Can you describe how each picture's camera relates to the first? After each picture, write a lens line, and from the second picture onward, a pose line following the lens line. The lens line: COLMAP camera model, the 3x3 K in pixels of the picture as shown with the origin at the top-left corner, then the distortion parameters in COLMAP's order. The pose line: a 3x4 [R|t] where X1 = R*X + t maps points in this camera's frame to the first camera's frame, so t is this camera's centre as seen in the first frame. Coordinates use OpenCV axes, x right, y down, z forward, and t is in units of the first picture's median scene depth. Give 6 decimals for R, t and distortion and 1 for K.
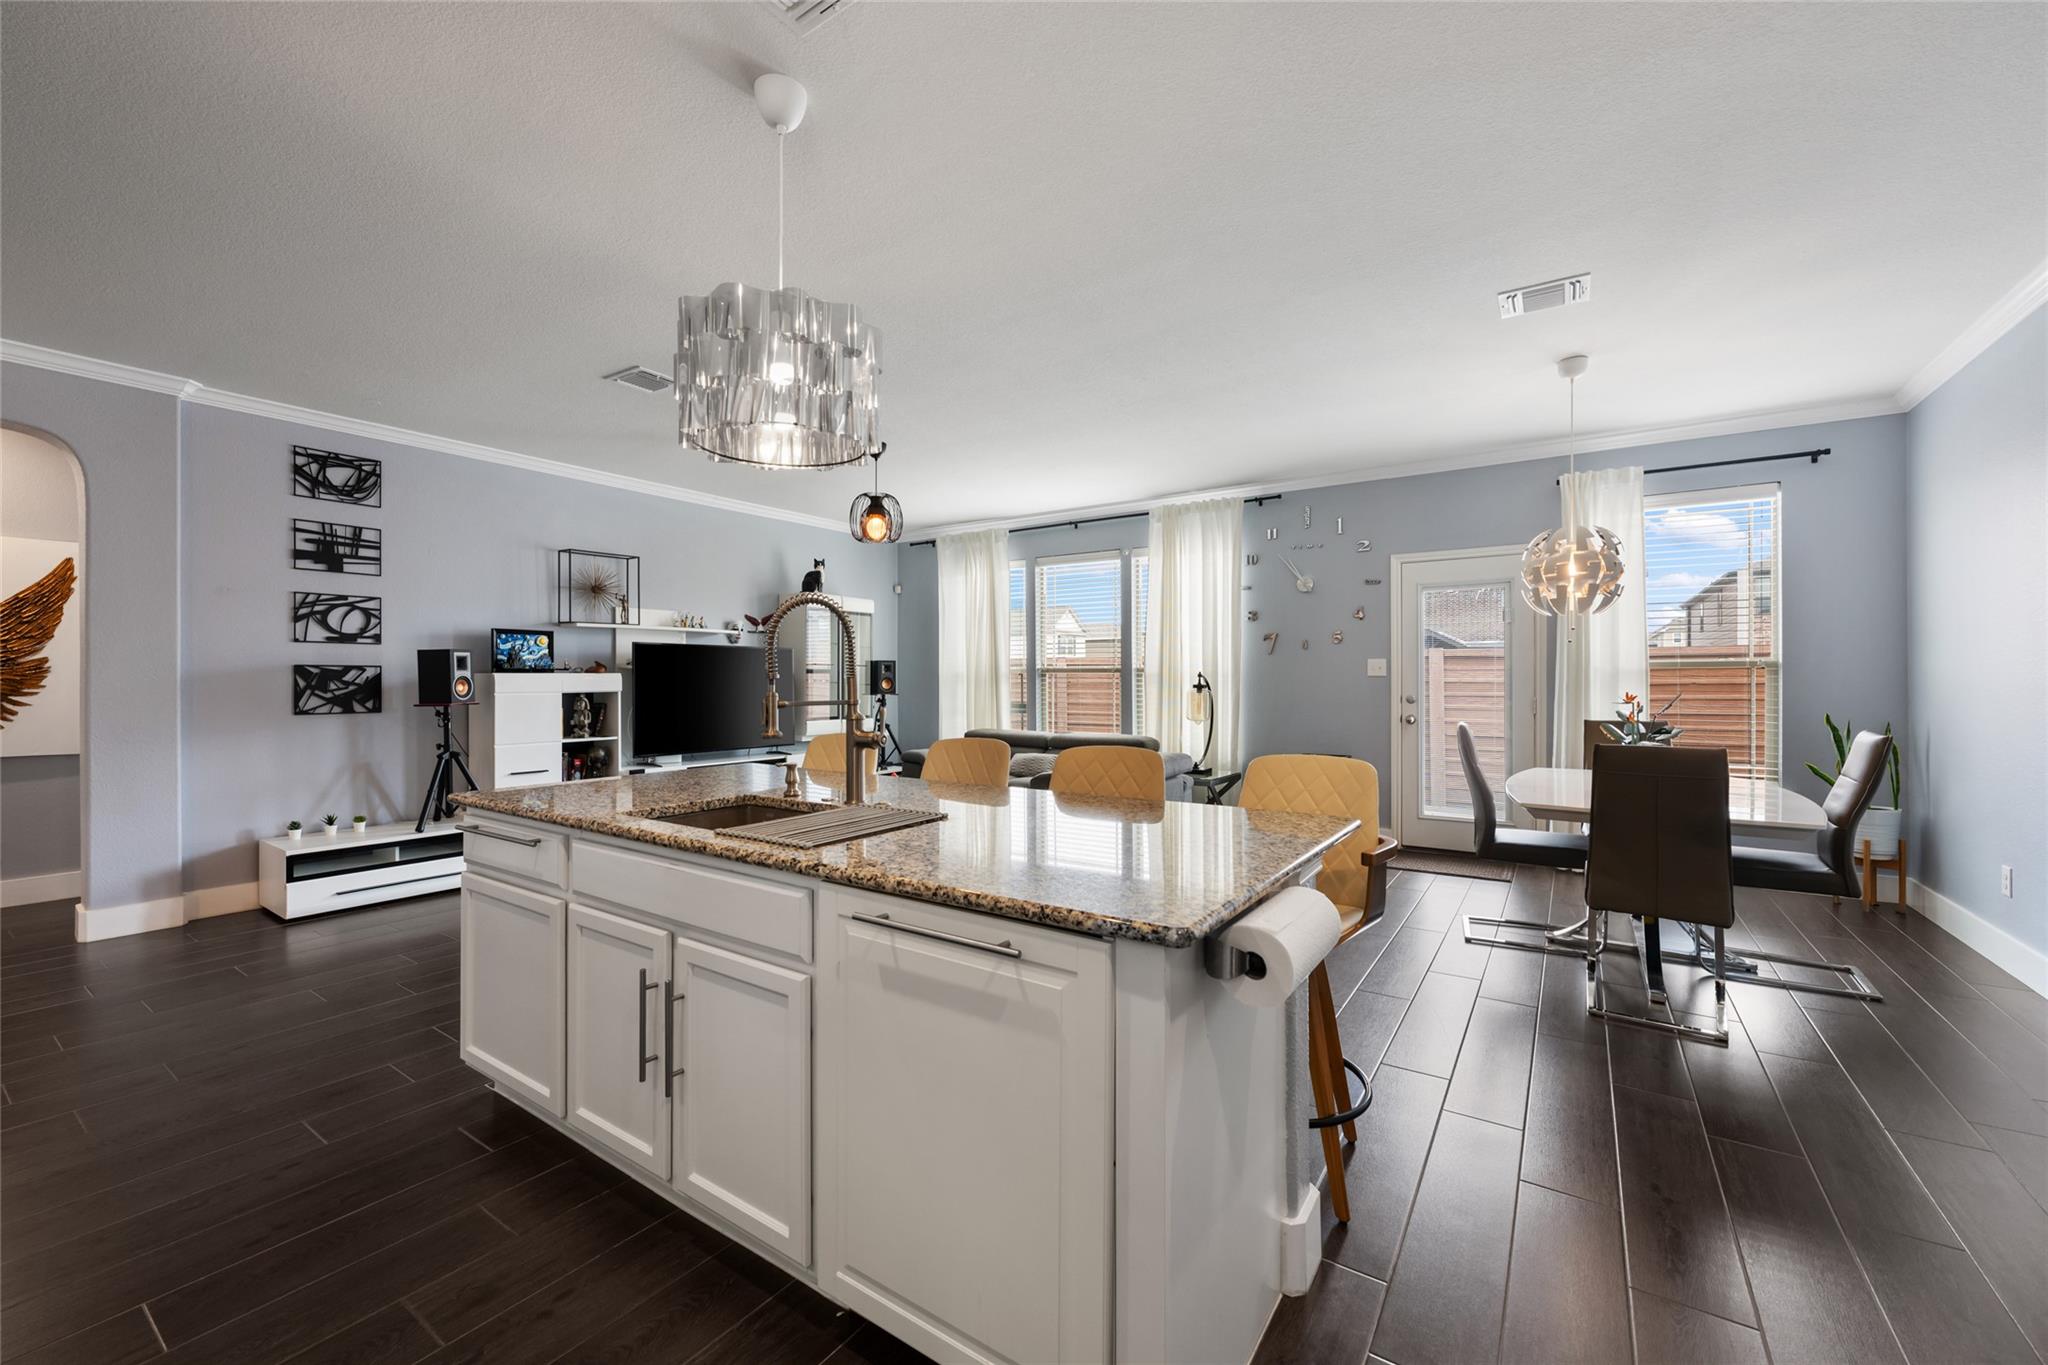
lens RADIAL K [[824.6, 0, 1041.9], [0, 824.6, 684.3], [0, 0, 1]] dist [0.002086, -0.001640]
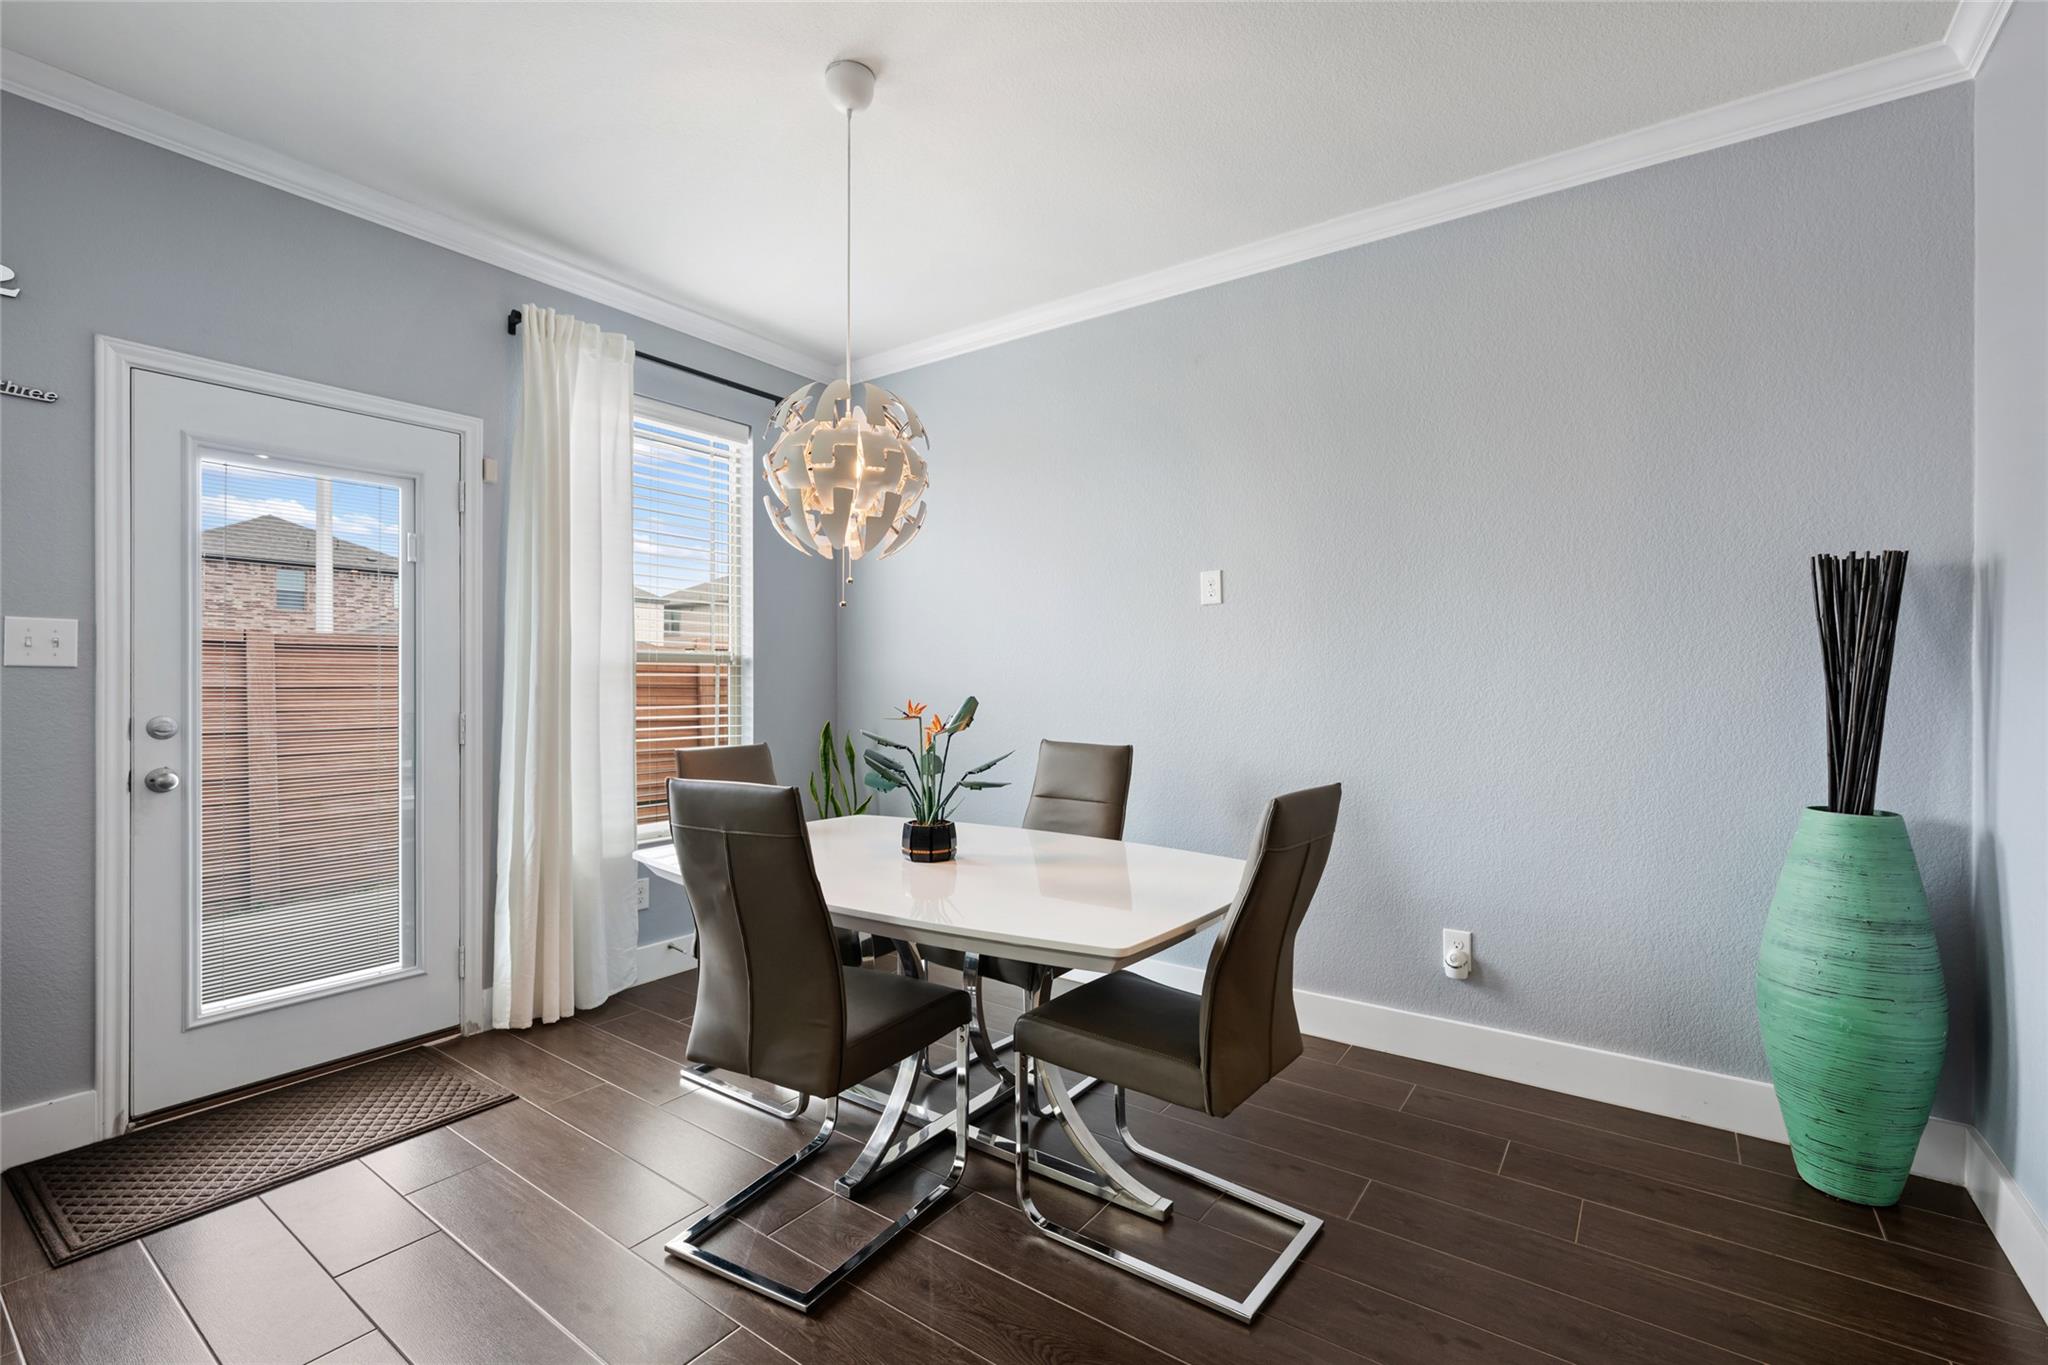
lens RADIAL K [[904.6, 0, 1033.7], [0, 904.6, 683.2], [0, 0, 1]] dist [-0.001966, 0.001092]
pose [[0.020243, 0.001244, 0.999794, 0.042964], [-0.000473, 0.999999, -0.001234, -0.002396], [-0.999795, -0.000448, 0.020244, 0.713658]]
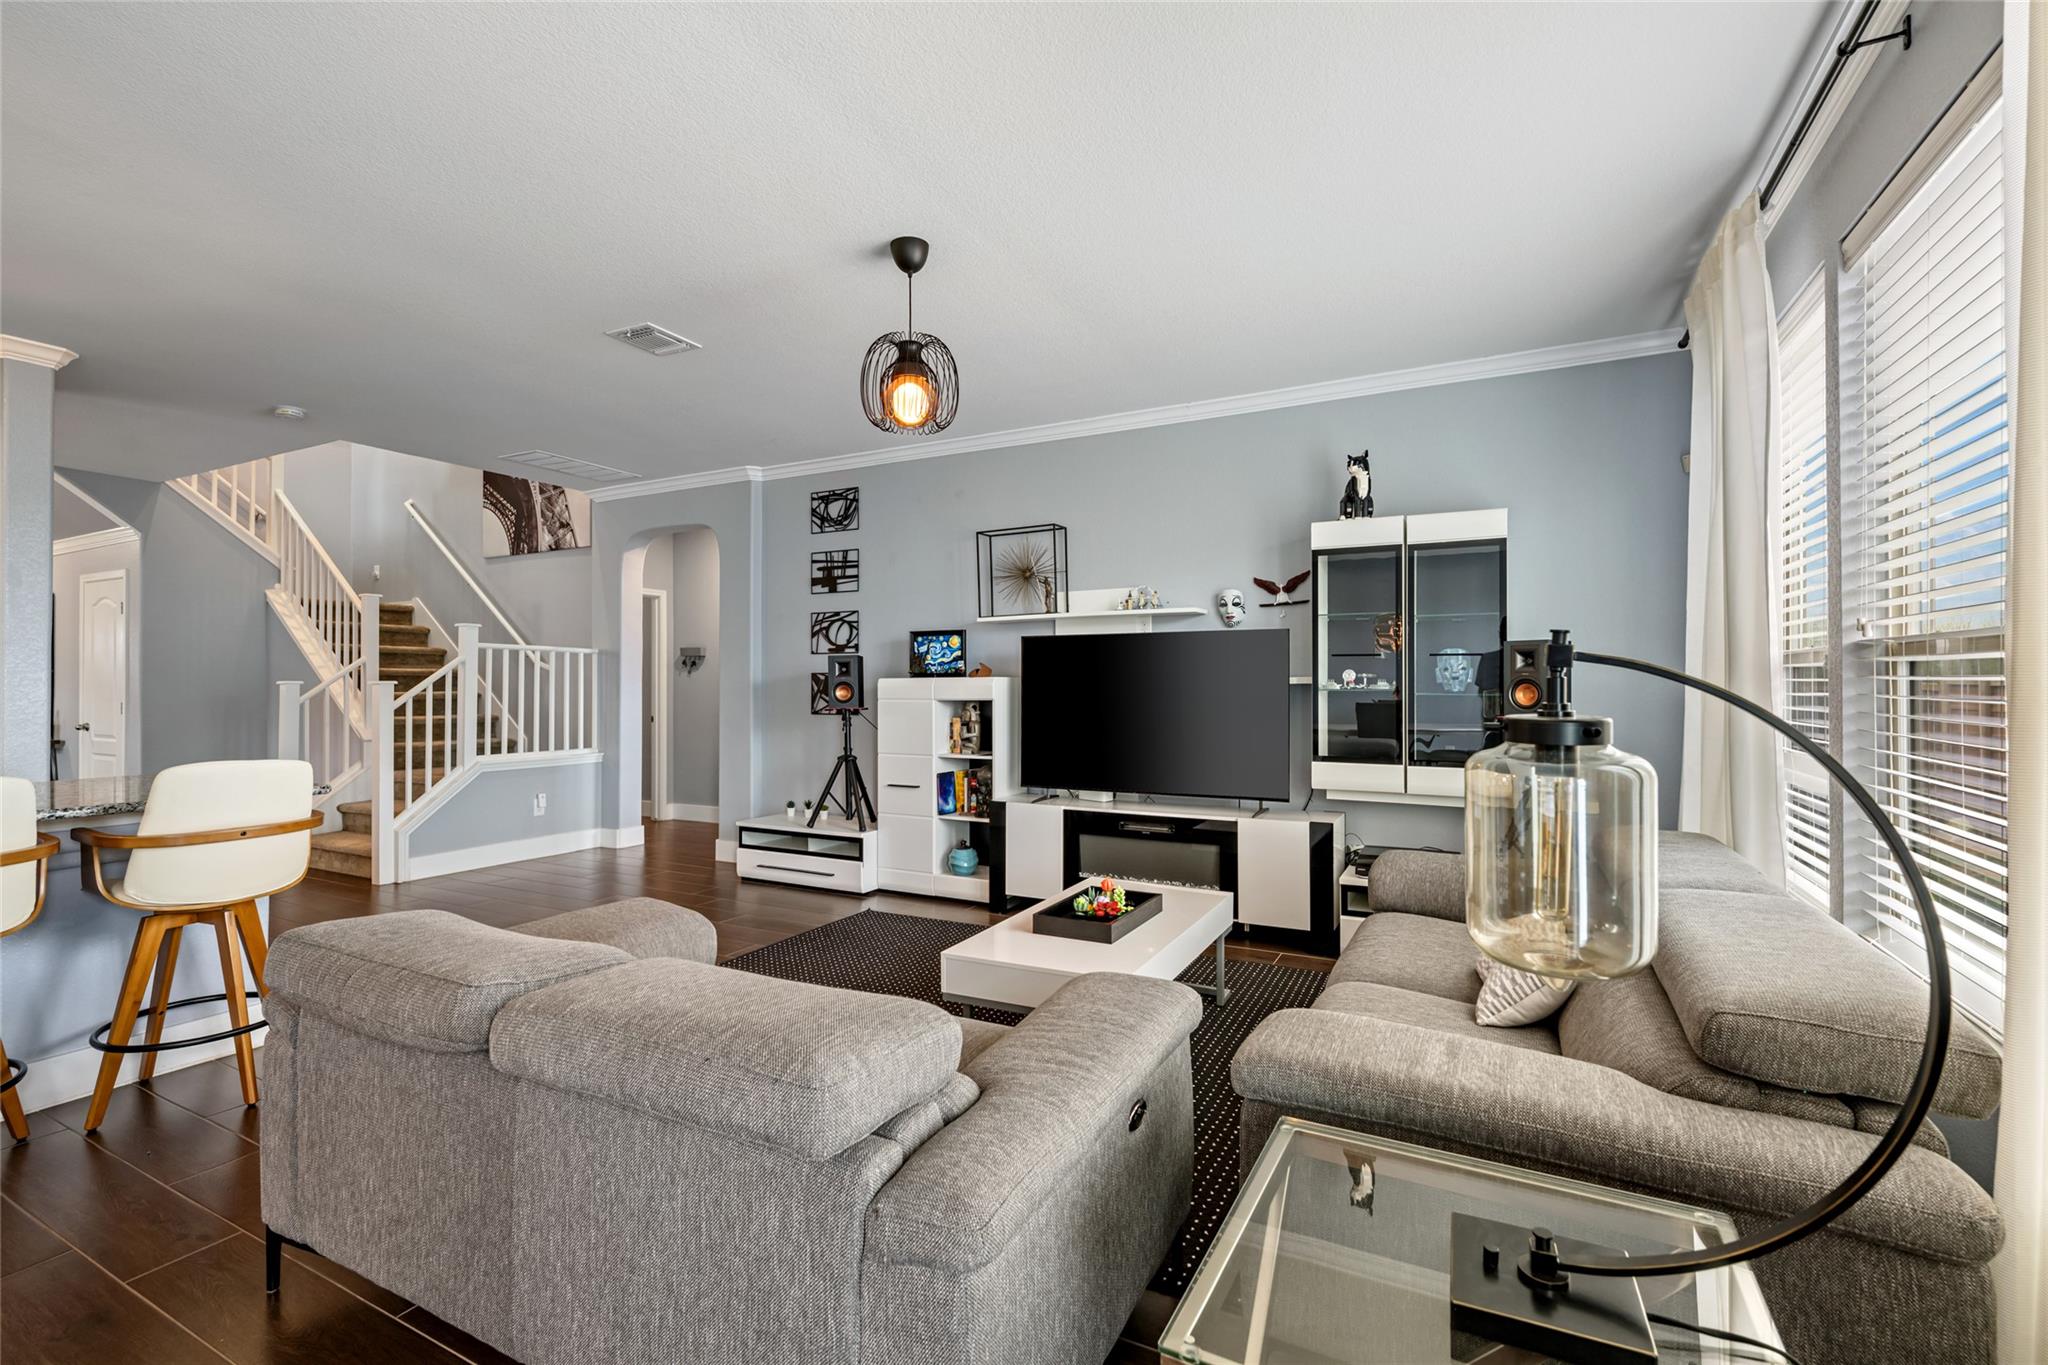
lens RADIAL K [[904.6, 0, 1019.9], [0, 904.6, 676.0], [0, 0, 1]] dist [-0.001966, 0.001092]
pose [[0.109801, -0.012196, -0.993879, 0.428542], [-0.004084, 0.999911, -0.012721, -0.003326], [0.993945, 0.005456, 0.109741, 1.099569]]
